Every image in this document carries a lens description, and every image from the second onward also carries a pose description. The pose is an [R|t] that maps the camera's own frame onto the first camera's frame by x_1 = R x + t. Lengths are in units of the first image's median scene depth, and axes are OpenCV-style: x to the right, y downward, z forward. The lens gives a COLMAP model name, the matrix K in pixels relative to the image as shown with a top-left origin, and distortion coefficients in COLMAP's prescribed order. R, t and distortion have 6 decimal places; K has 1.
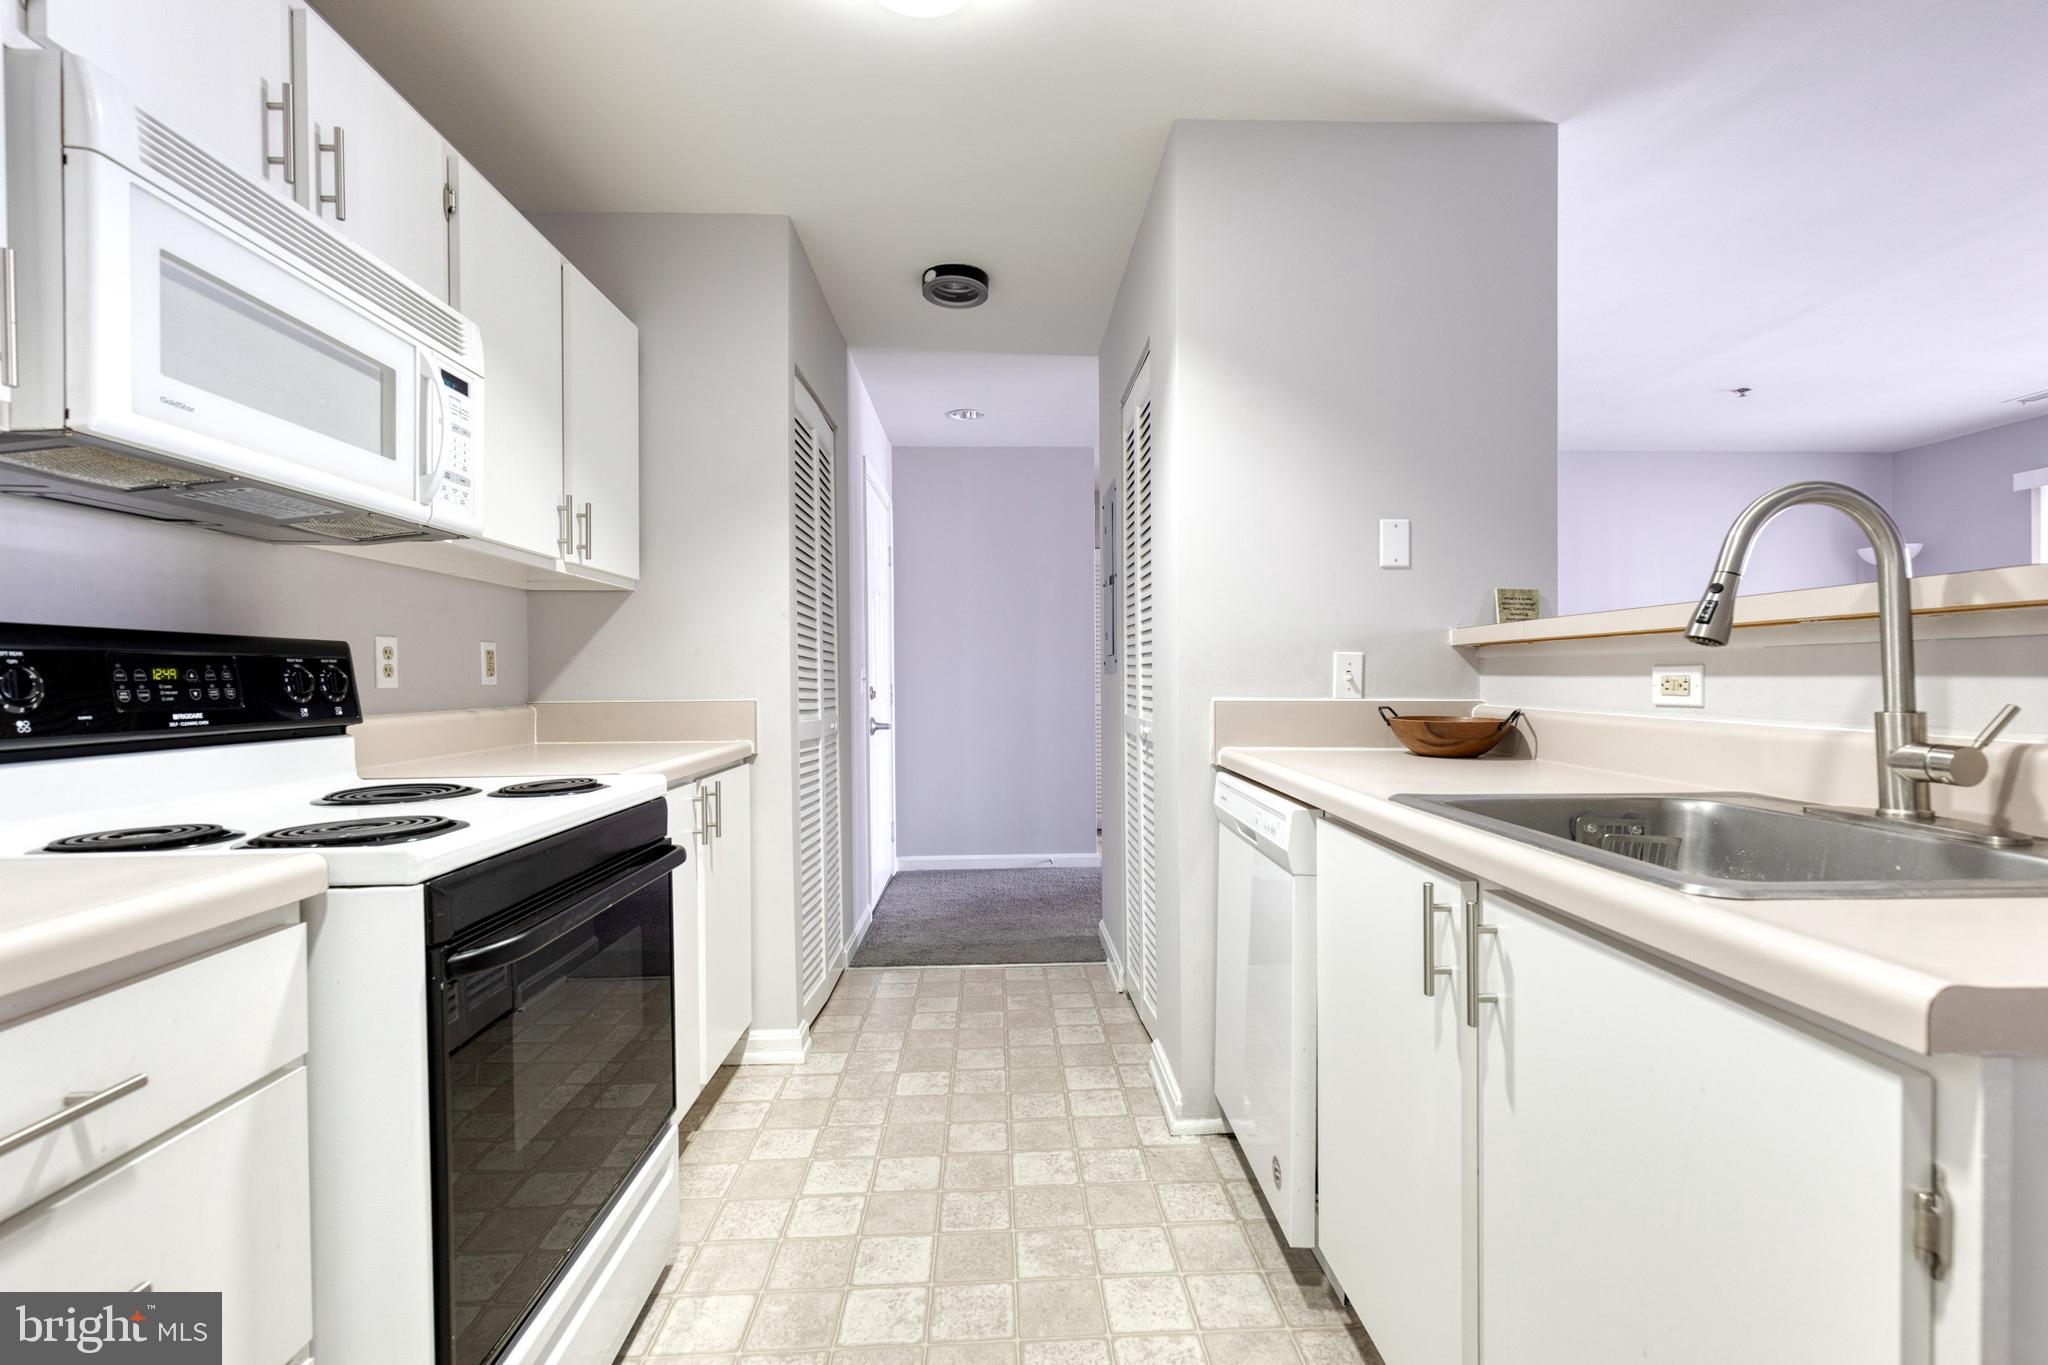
lens RADIAL K [[926.6, 0, 1033.3], [0, 926.6, 684.9], [0, 0, 1]] dist [-0.001479, -0.000479]
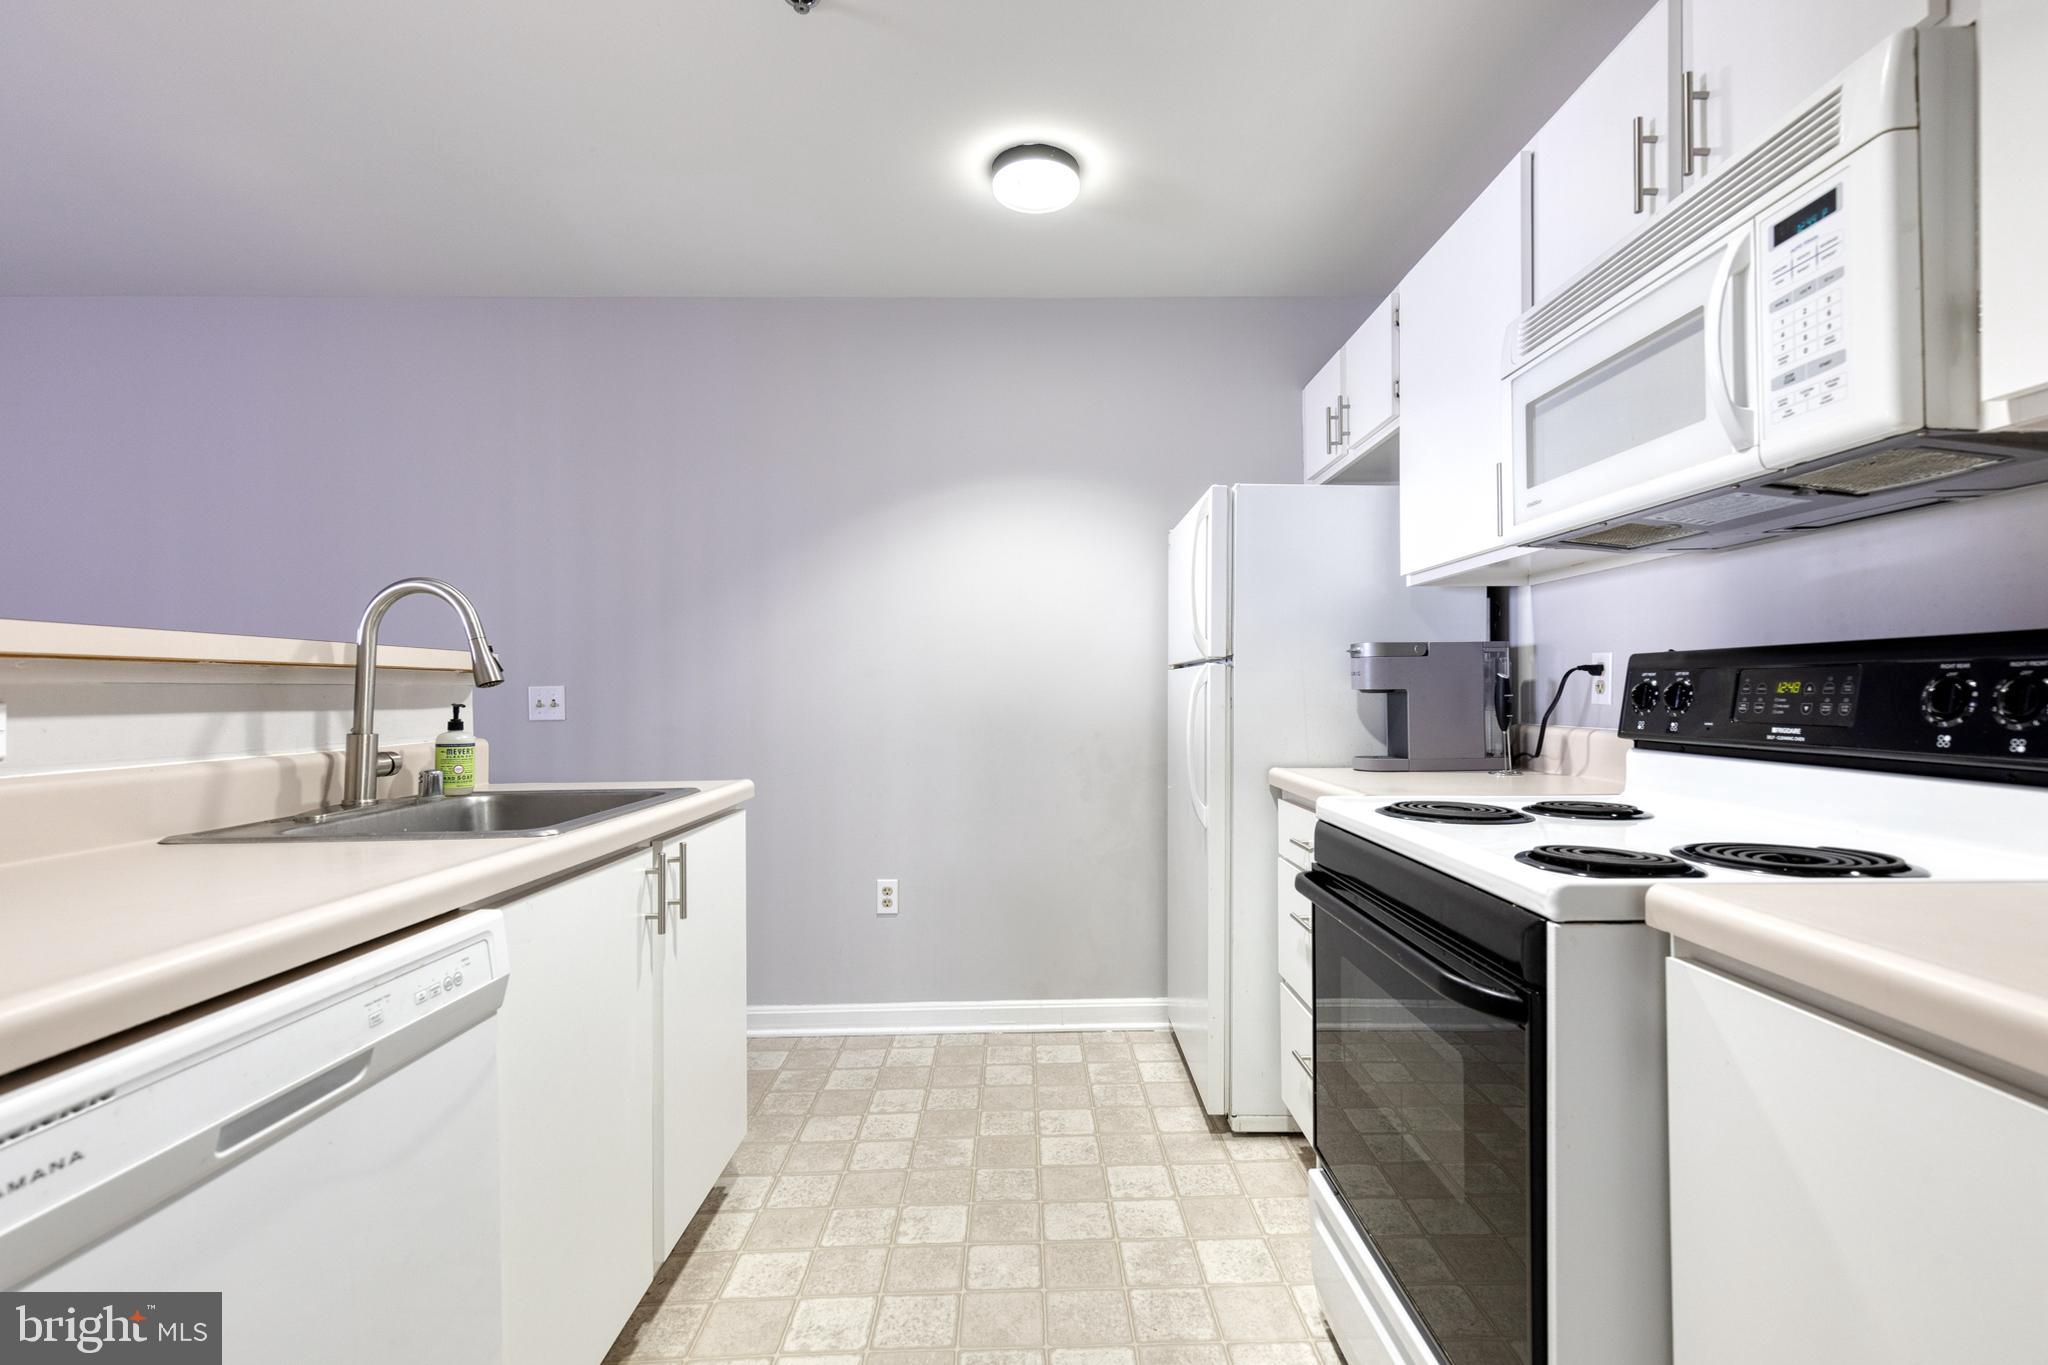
lens RADIAL K [[926.6, 0, 1041.9], [0, 926.6, 689.6], [0, 0, 1]] dist [-0.001479, -0.000479]
pose [[-0.999689, 0.013777, 0.020784, -0.128323], [0.013922, 0.999879, 0.006879, -0.027584], [-0.020687, 0.007166, -0.999760, 1.984086]]
